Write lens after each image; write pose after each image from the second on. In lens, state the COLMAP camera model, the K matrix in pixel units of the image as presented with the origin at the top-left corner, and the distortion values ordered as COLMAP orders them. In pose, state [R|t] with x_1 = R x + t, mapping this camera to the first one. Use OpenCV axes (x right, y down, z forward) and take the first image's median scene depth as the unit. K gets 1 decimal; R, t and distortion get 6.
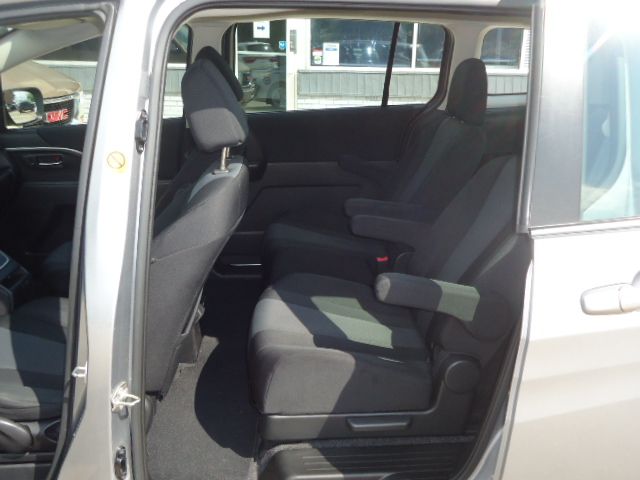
lens RADIAL K [[606.8, 0, 318.5], [0, 606.8, 226.3], [0, 0, 1]] dist [0.011949, 0.002334]
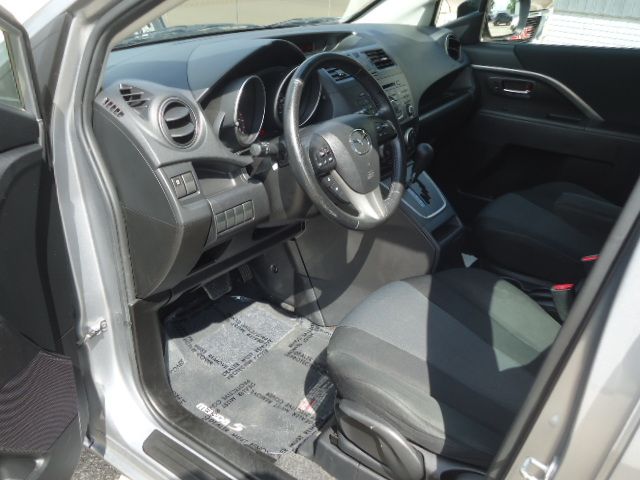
lens RADIAL K [[606.8, 0, 318.5], [0, 606.8, 226.3], [0, 0, 1]] dist [0.011949, 0.002334]
pose [[0.772686, 0.299537, -0.559673, -0.177989], [-0.231301, 0.953909, 0.191198, -0.033386], [0.591148, -0.018283, 0.806355, 0.244907]]
